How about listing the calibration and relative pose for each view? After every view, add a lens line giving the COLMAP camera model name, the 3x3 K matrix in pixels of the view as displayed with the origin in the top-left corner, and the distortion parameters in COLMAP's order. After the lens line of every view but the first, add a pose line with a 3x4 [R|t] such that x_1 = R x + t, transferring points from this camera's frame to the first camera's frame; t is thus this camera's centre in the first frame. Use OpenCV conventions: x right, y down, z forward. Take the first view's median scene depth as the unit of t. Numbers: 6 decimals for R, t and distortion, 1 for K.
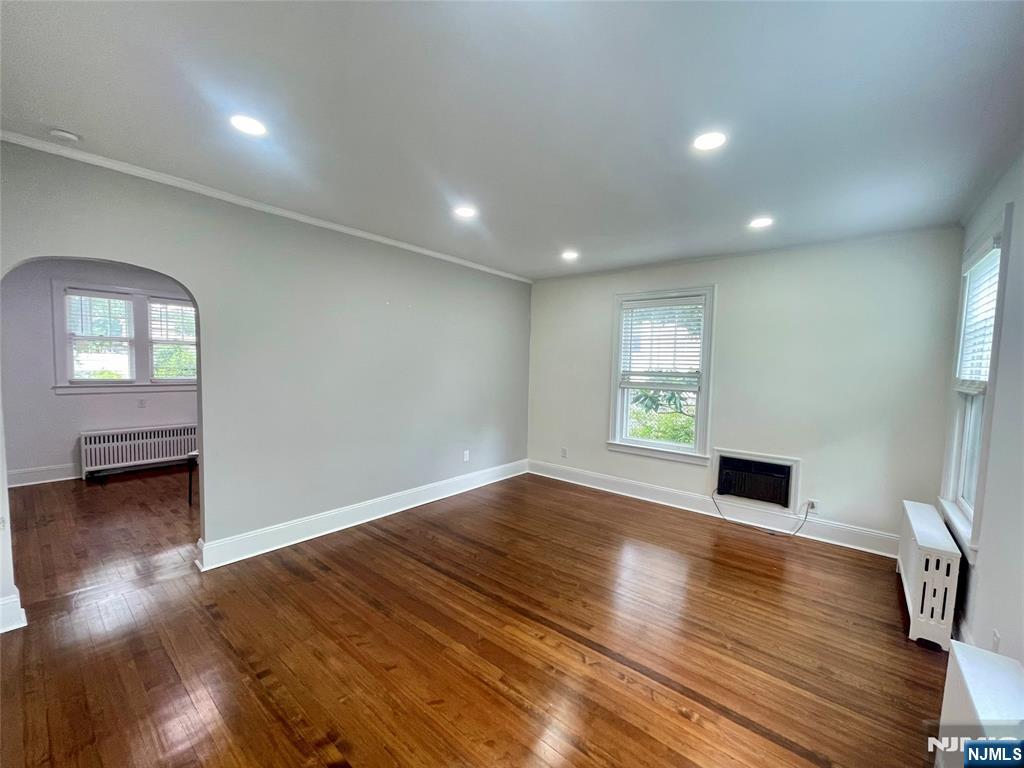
lens RADIAL K [[407.0, 0, 504.5], [0, 407.0, 386.7], [0, 0, 1]] dist [-0.001333, -0.000436]
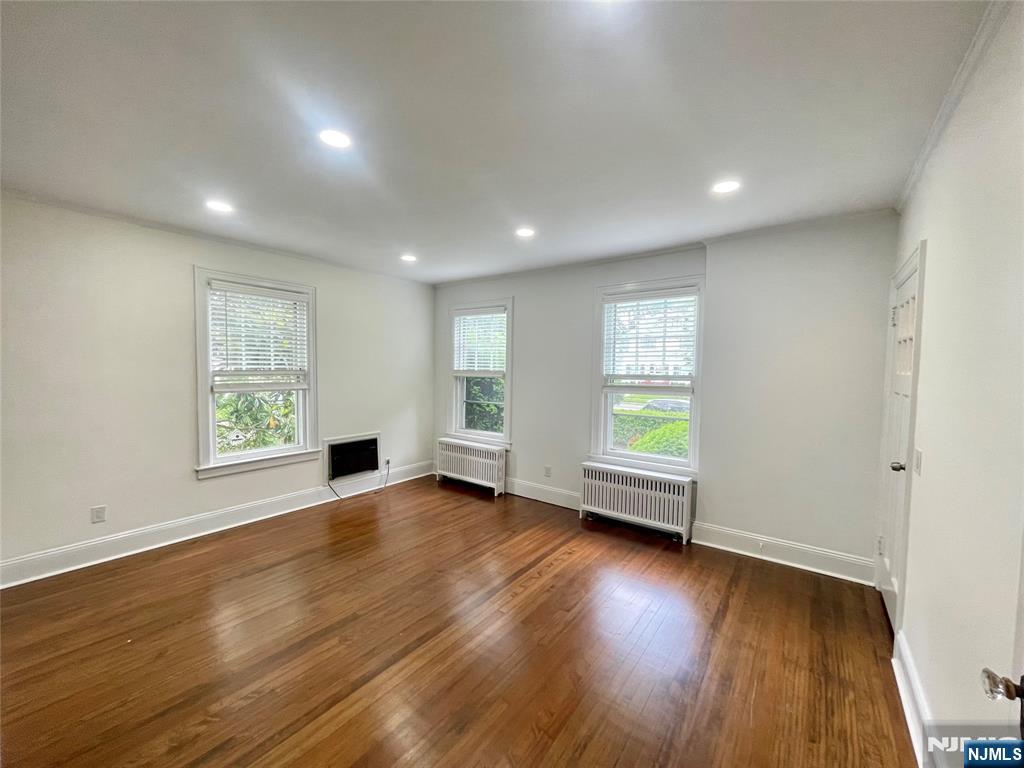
lens RADIAL K [[407.0, 0, 508.7], [0, 407.0, 387.0], [0, 0, 1]] dist [-0.001333, -0.000436]
pose [[-0.039534, -0.070936, 0.996697, -0.586809], [0.046417, 0.996270, 0.072747, -0.044447], [-0.998140, 0.049139, -0.036094, 0.568570]]
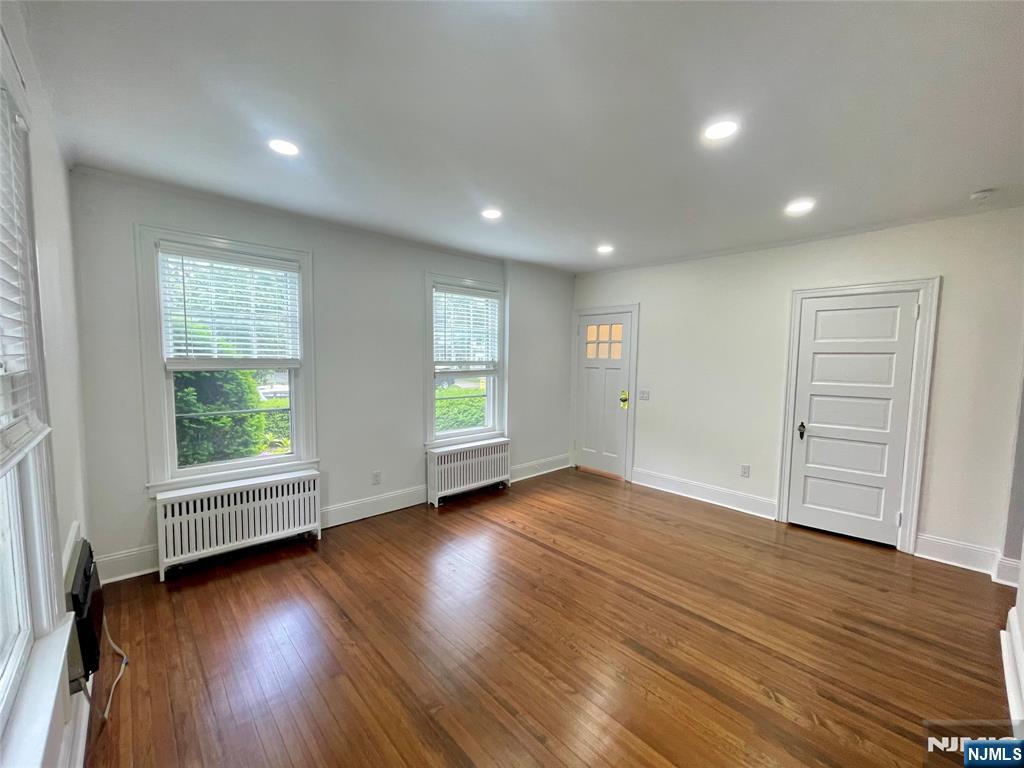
lens RADIAL K [[407.0, 0, 509.7], [0, 407.0, 384.7], [0, 0, 1]] dist [-0.001333, -0.000436]
pose [[-0.987611, -0.046538, 0.149863, 0.086725], [-0.026579, 0.990823, 0.132528, -0.074436], [-0.154655, 0.126902, -0.979784, 1.294102]]
